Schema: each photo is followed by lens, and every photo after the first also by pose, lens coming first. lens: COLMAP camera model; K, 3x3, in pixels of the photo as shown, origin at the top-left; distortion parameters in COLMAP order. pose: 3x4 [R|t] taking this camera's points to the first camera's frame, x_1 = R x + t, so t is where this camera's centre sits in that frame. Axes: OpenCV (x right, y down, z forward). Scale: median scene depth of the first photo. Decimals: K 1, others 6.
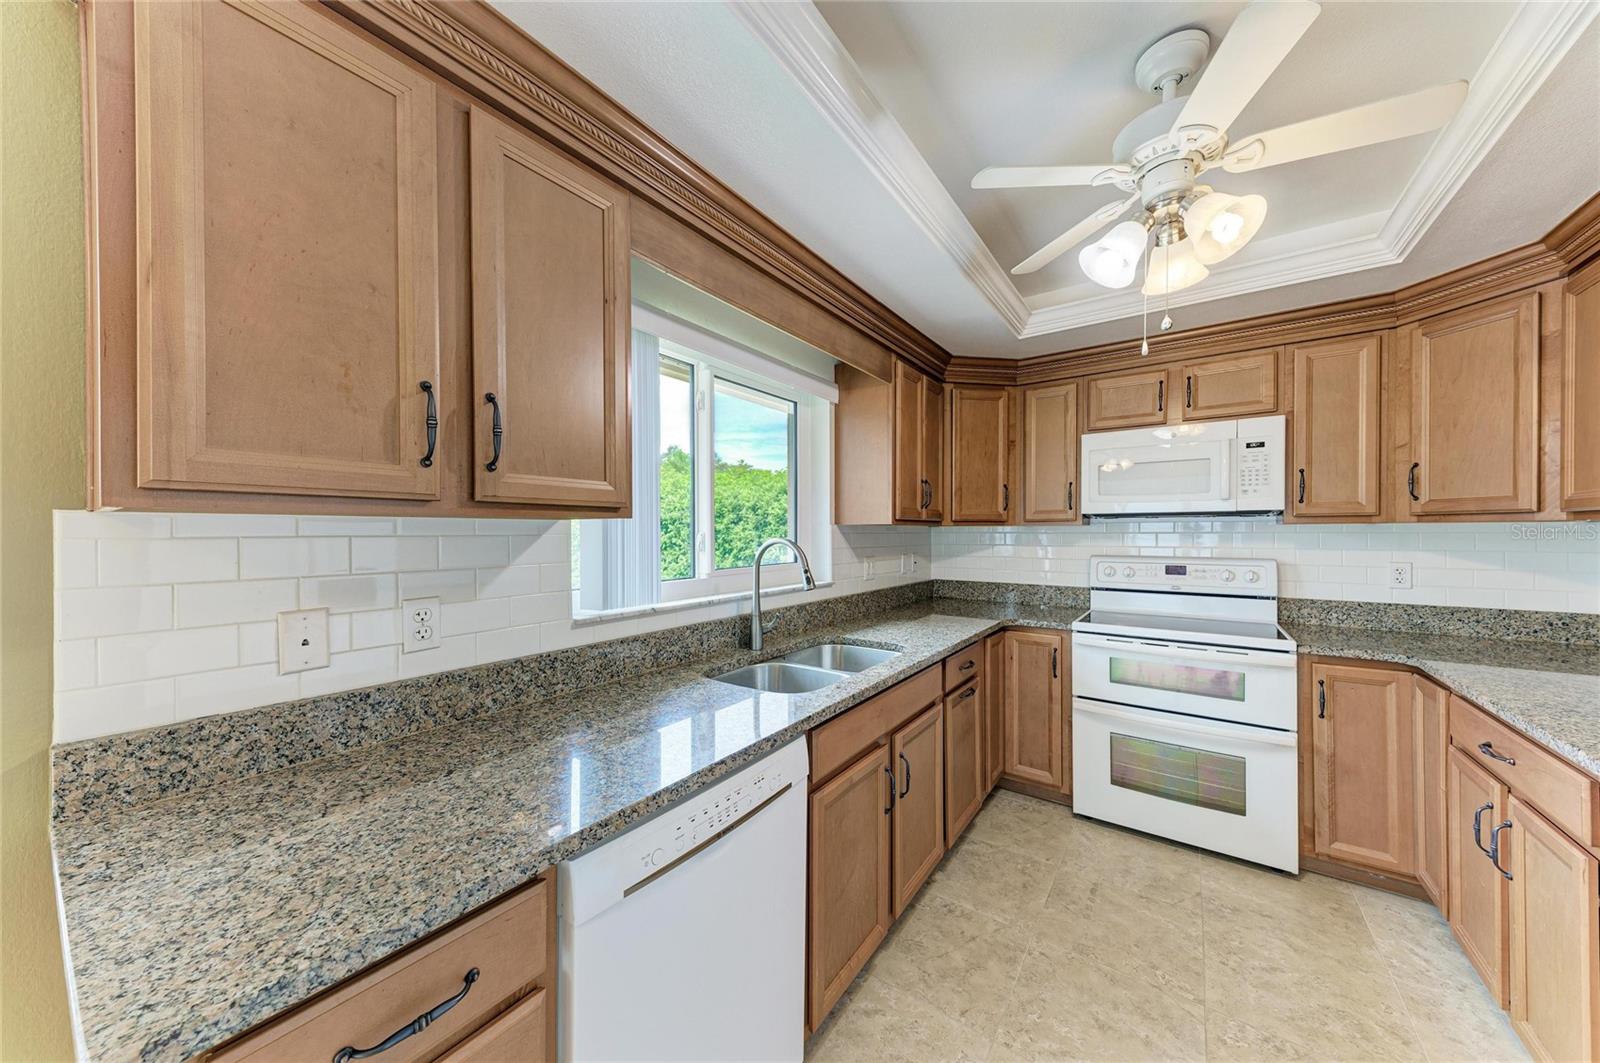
lens RADIAL K [[544.3, 0, 793.3], [0, 544.3, 533.9], [0, 0, 1]] dist [0.021446, -0.003771]
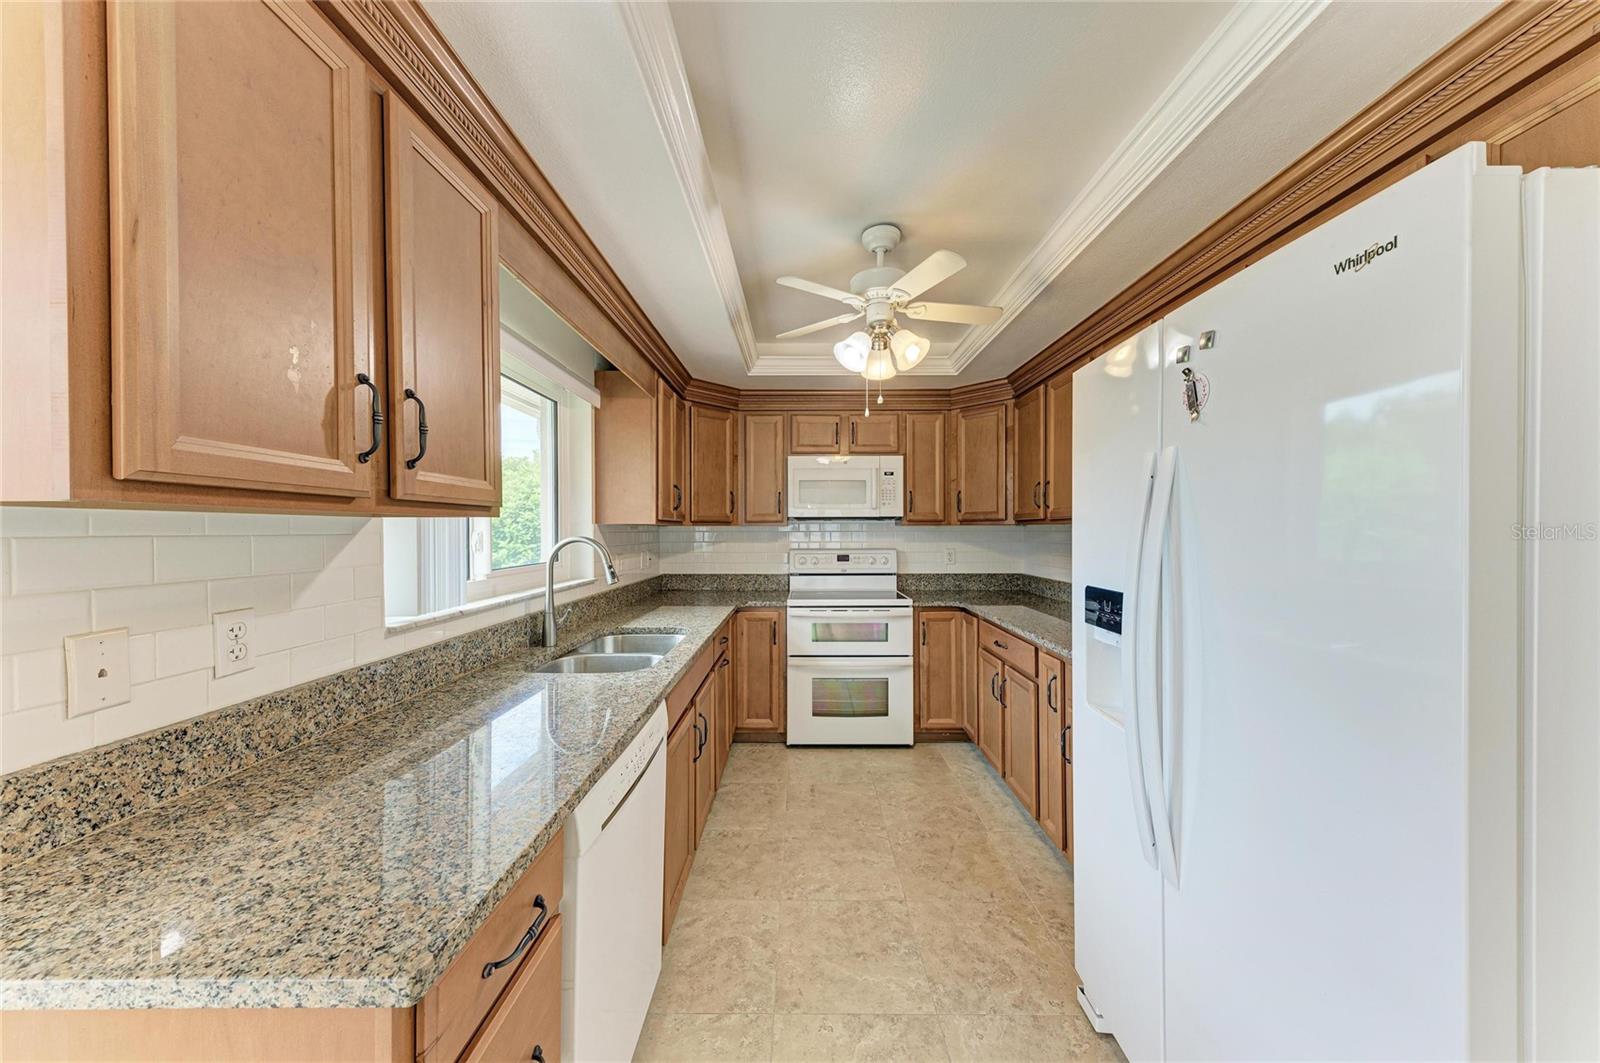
lens RADIAL K [[544.3, 0, 795.3], [0, 544.3, 533.3], [0, 0, 1]] dist [0.021446, -0.003771]
pose [[0.821205, -0.002836, 0.570626, -0.314782], [0.002599, 0.999996, 0.001231, 0.001096], [-0.570627, 0.000472, 0.821209, -0.117018]]
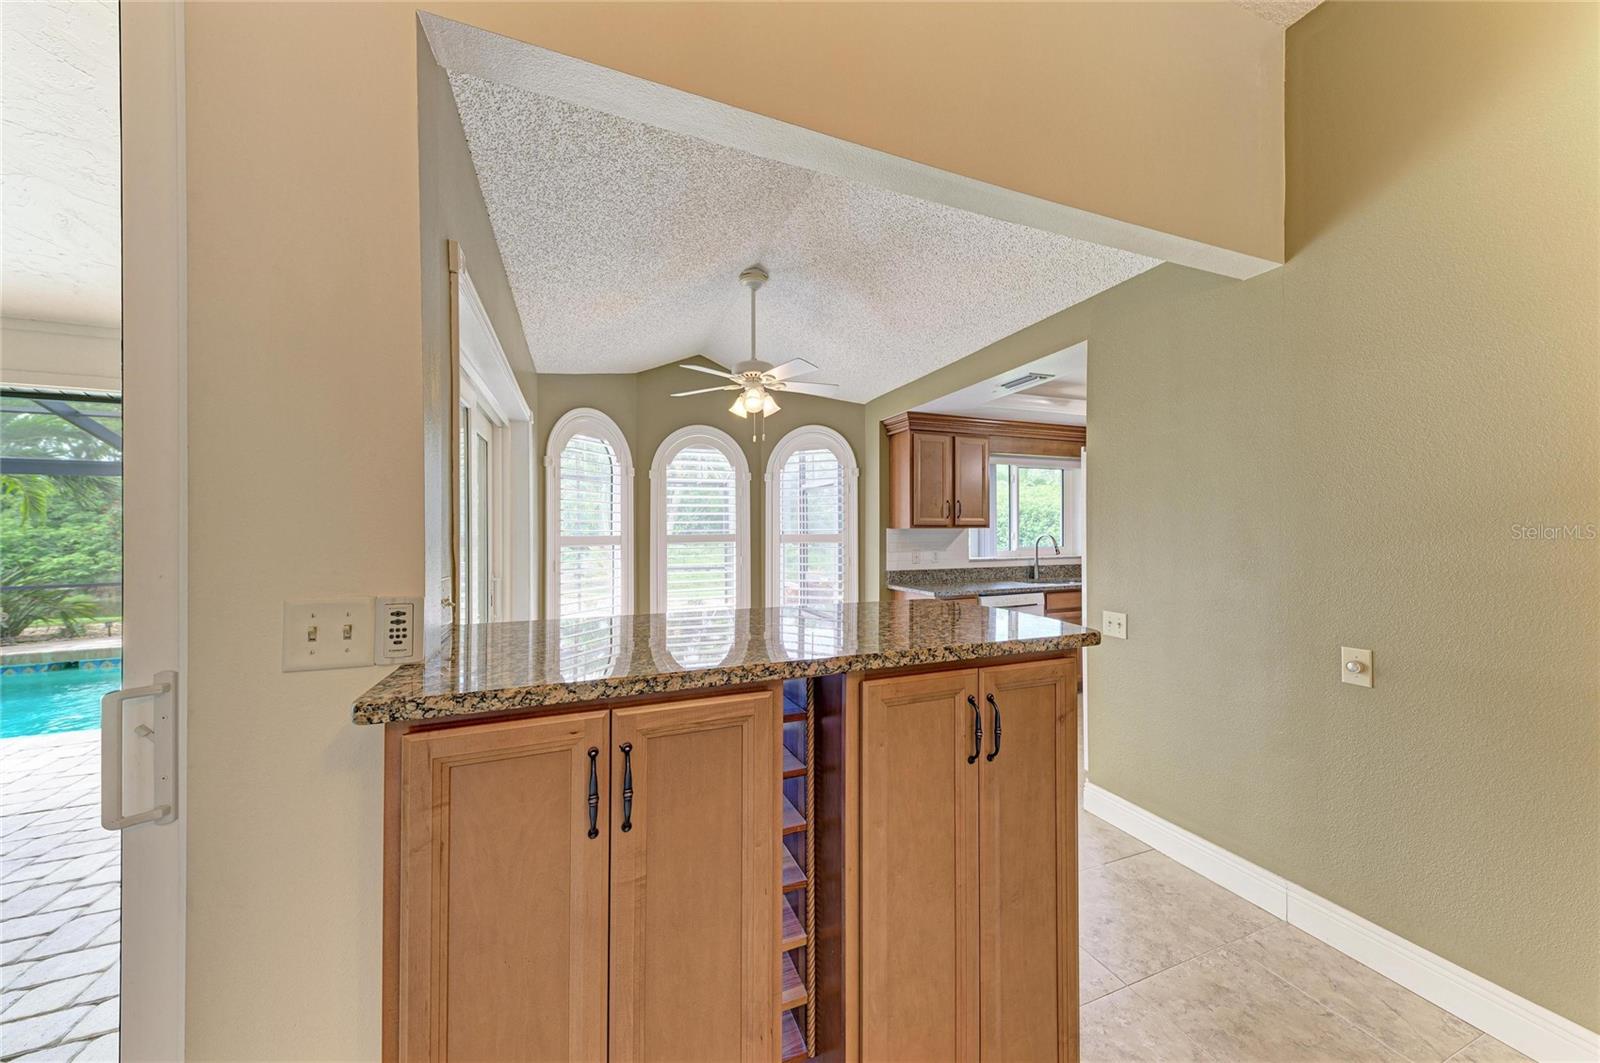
lens RADIAL K [[544.3, 0, 809.7], [0, 544.3, 533.3], [0, 0, 1]] dist [0.021446, -0.003771]
pose [[0.851083, -0.000951, -0.525031, 0.412809], [-0.000016, 0.999998, -0.001838, 0.008106], [0.525032, 0.001573, 0.851081, -1.901207]]
